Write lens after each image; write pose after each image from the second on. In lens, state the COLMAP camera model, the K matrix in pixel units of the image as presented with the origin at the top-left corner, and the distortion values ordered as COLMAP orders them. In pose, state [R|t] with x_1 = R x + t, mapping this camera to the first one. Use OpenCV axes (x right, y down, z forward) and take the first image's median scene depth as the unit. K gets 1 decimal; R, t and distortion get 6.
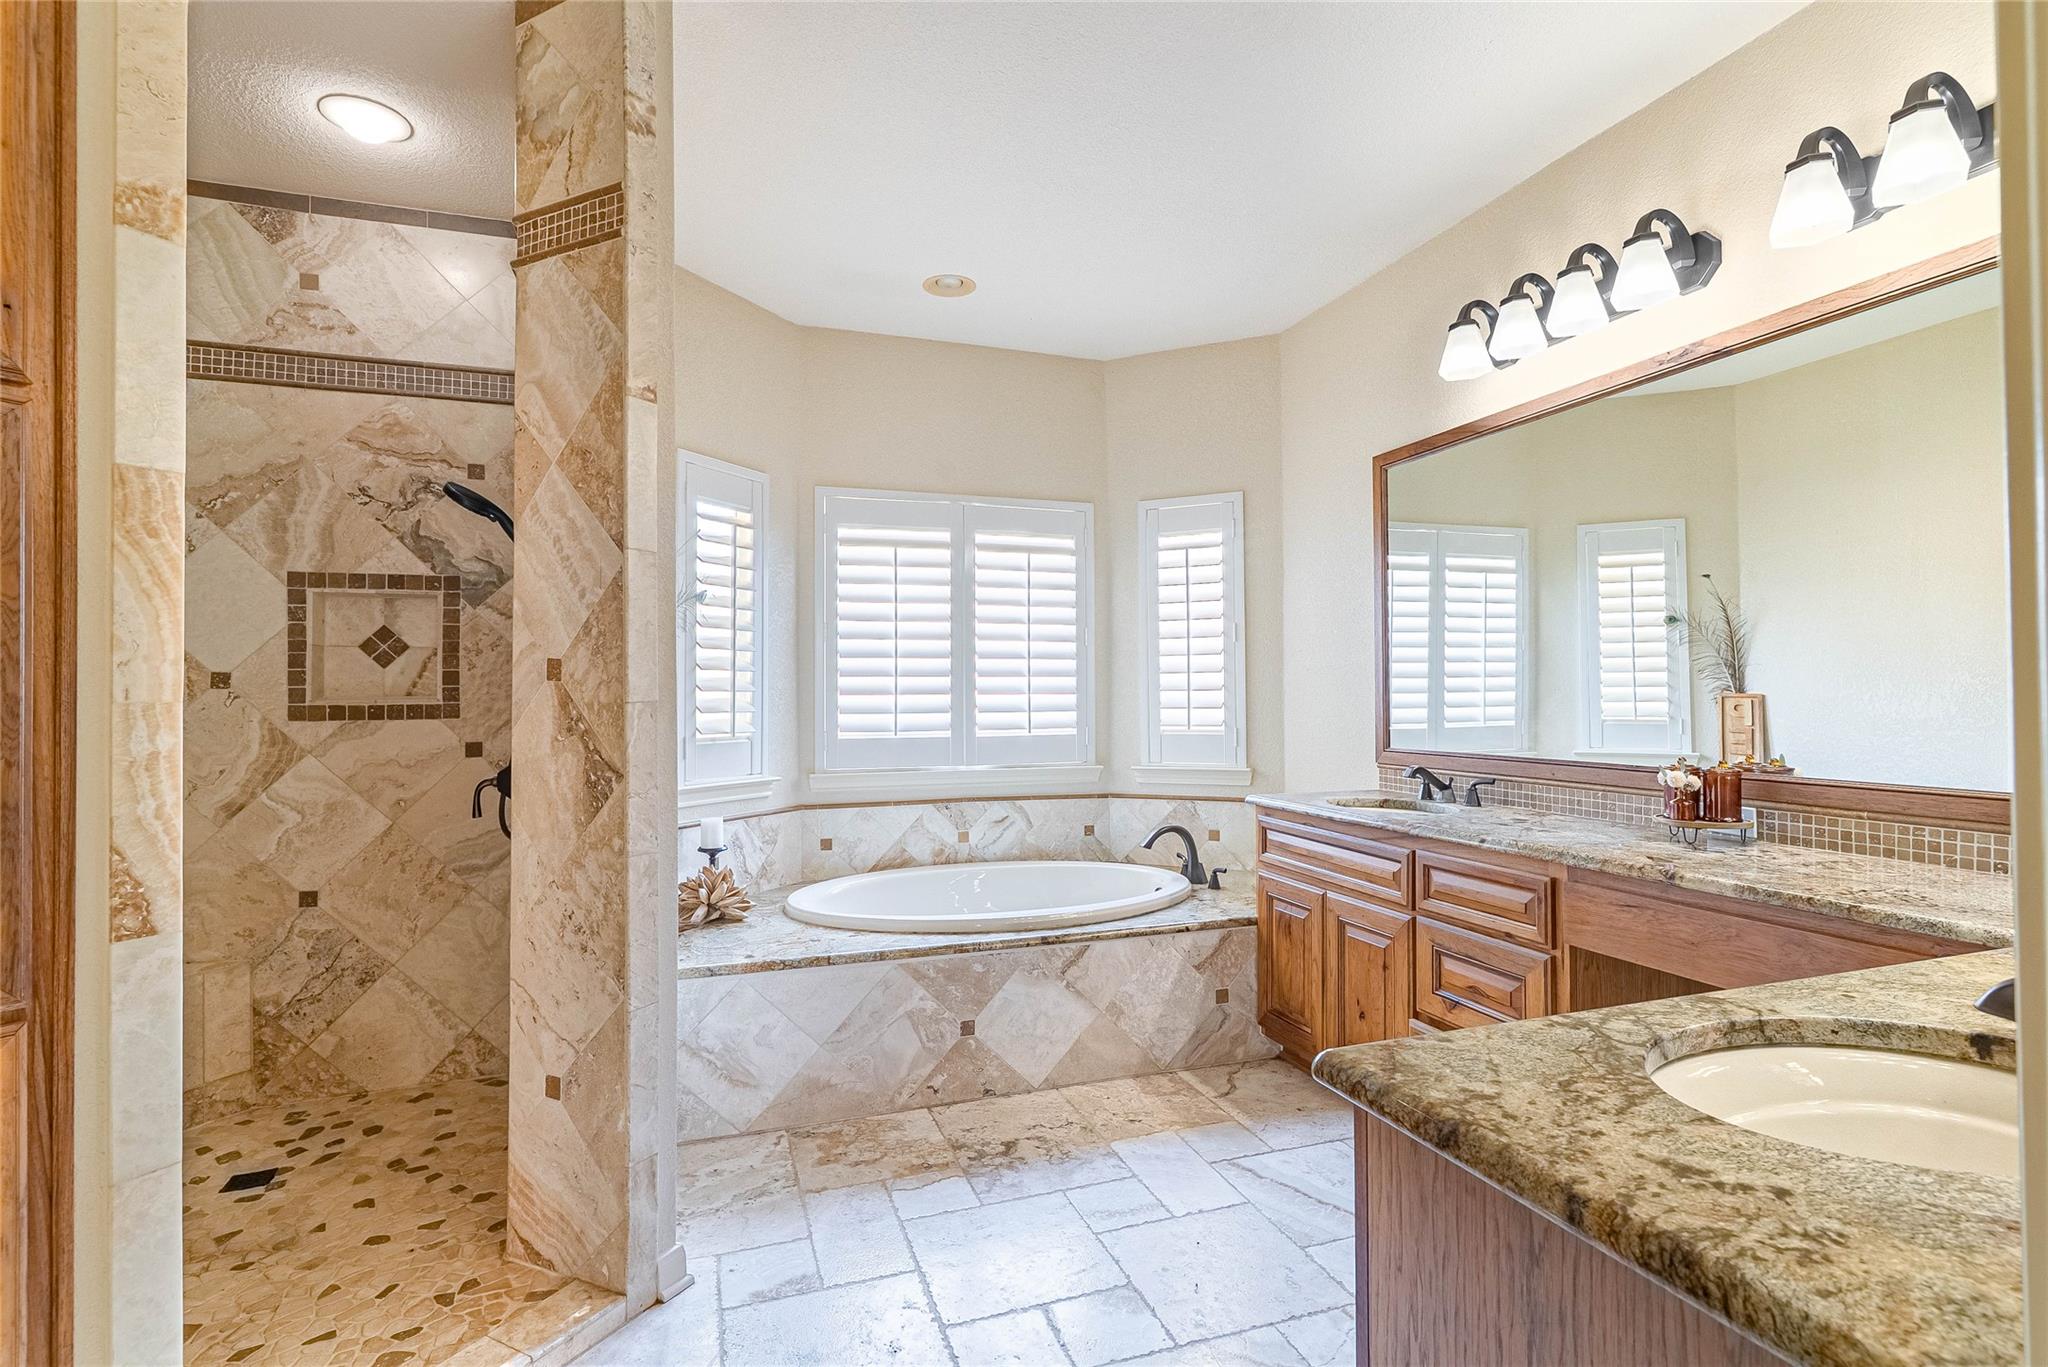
lens RADIAL K [[980.7, 0, 1026.4], [0, 980.7, 680.0], [0, 0, 1]] dist [0.000829, 0.000238]
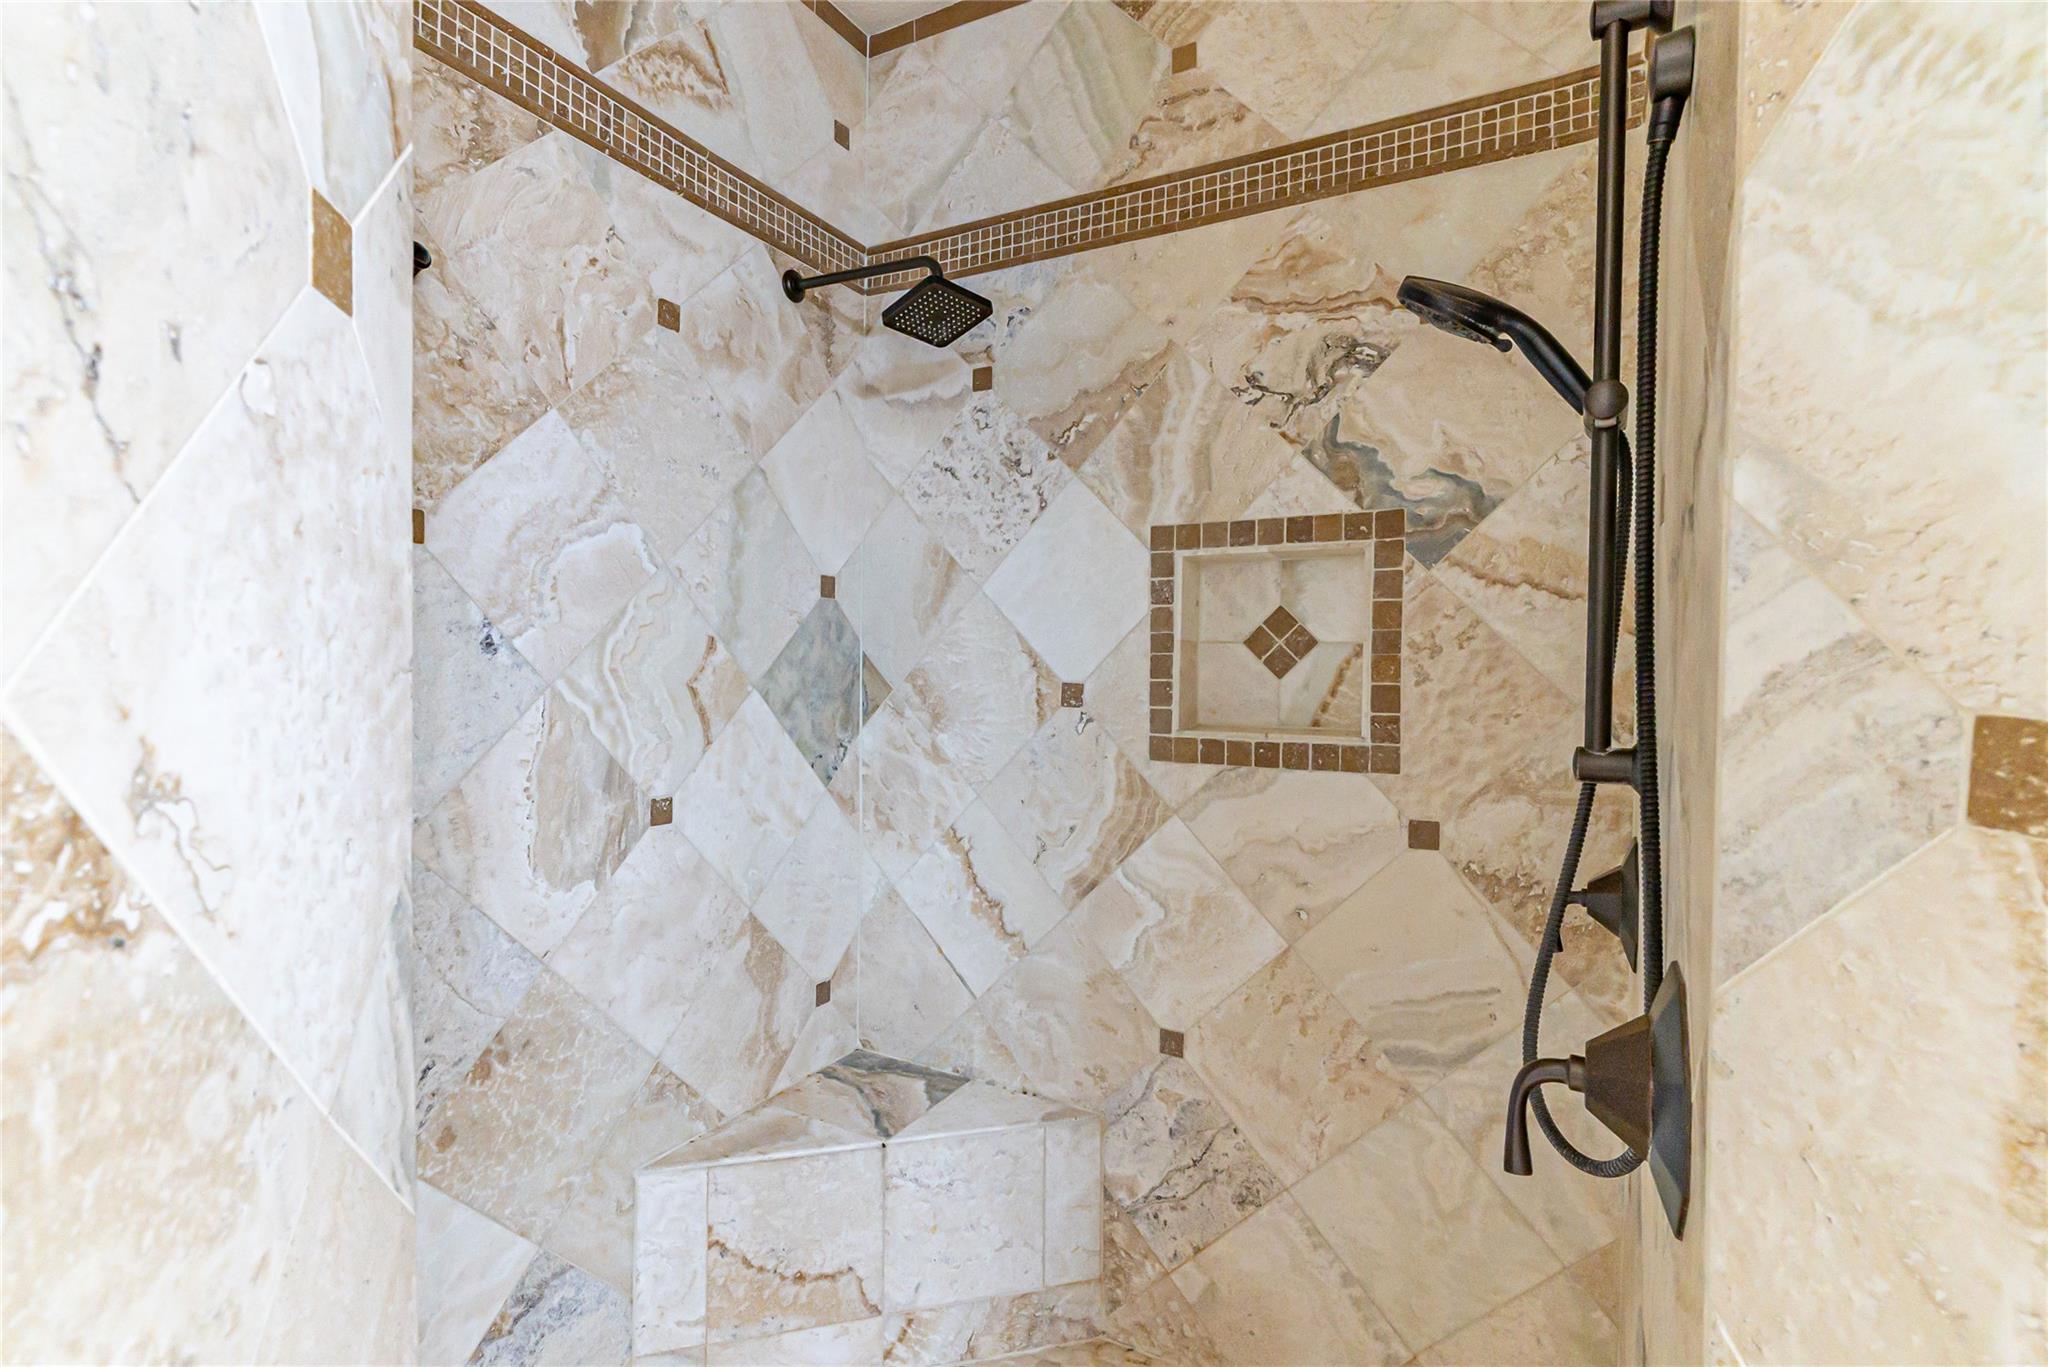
lens RADIAL K [[980.7, 0, 1026.4], [0, 980.7, 680.0], [0, 0, 1]] dist [0.000829, 0.000238]
pose [[0.673722, 0.019537, -0.738727, -0.328974], [-0.007456, 0.999779, 0.019641, -0.022354], [0.738948, -0.007725, 0.673719, 0.501498]]
